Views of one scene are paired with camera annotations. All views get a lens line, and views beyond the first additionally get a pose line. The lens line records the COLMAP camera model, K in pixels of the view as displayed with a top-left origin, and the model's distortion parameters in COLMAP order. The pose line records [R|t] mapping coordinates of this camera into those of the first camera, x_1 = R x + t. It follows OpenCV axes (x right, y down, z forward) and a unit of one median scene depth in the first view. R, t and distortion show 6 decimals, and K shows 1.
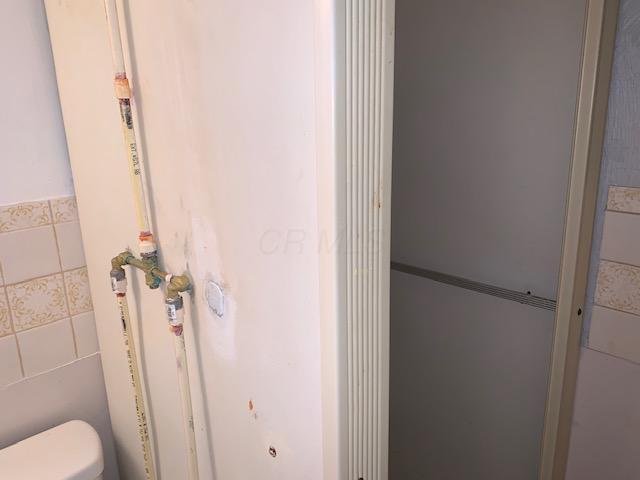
lens RADIAL K [[493.6, 0, 324.2], [0, 493.6, 237.2], [0, 0, 1]] dist [0.032687, -0.031401]
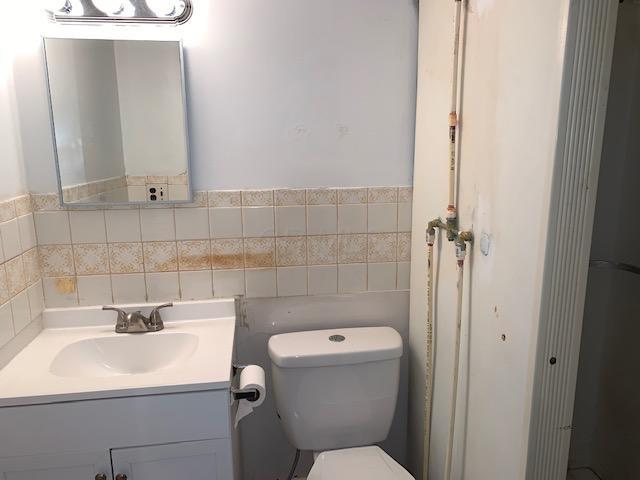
lens RADIAL K [[493.6, 0, 321.8], [0, 493.6, 241.7], [0, 0, 1]] dist [0.032687, -0.031401]
pose [[0.813068, 0.138391, -0.565480, 0.237343], [-0.163410, 0.986537, 0.006480, 0.167107], [0.558764, 0.087136, 0.824736, -0.590232]]
